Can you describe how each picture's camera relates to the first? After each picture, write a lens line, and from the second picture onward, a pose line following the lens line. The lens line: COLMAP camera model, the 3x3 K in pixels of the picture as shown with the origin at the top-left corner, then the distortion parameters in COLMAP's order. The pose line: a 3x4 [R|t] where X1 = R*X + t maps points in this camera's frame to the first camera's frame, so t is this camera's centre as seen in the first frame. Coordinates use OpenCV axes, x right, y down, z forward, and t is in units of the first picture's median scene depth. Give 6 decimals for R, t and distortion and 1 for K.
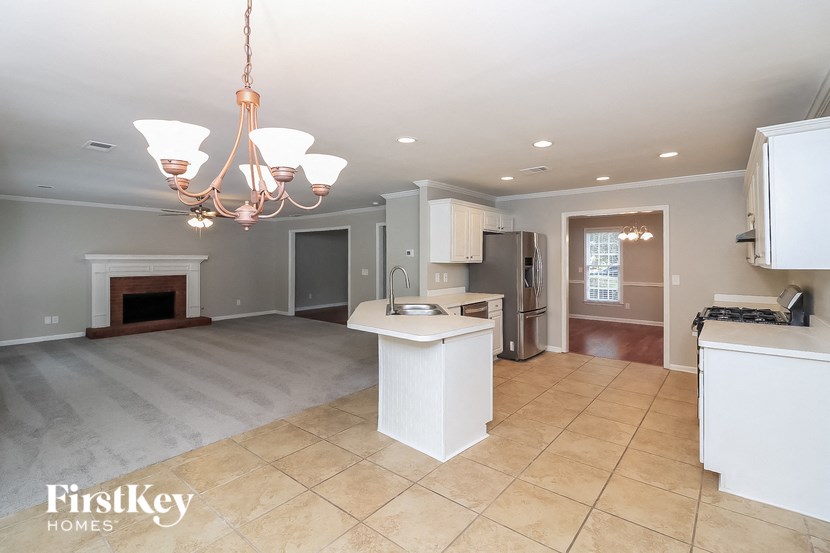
lens RADIAL K [[378.6, 0, 432.8], [0, 378.6, 256.3], [0, 0, 1]] dist [0.017179, -0.000792]
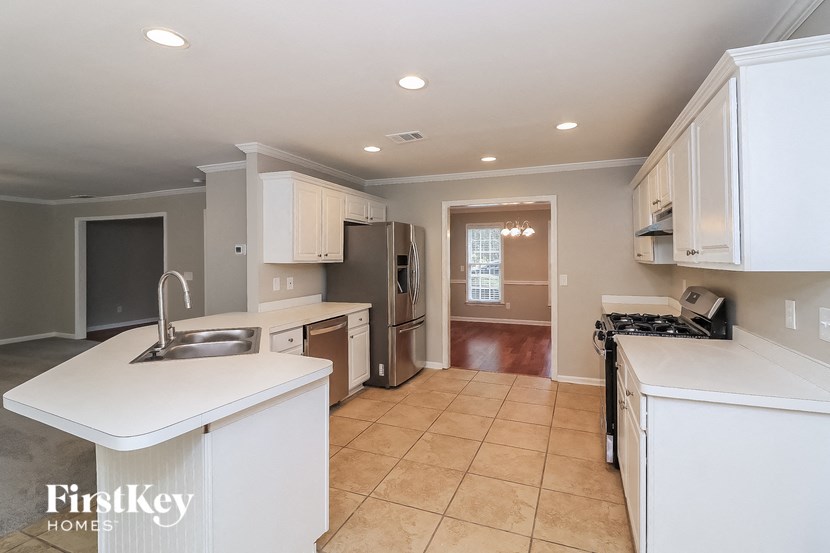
lens RADIAL K [[378.6, 0, 429.3], [0, 378.6, 257.3], [0, 0, 1]] dist [0.017179, -0.000792]
pose [[0.959038, -0.005001, 0.283234, 0.084534], [0.002744, 0.999961, 0.008364, 0.000806], [-0.283265, -0.007244, 0.959014, 0.232966]]
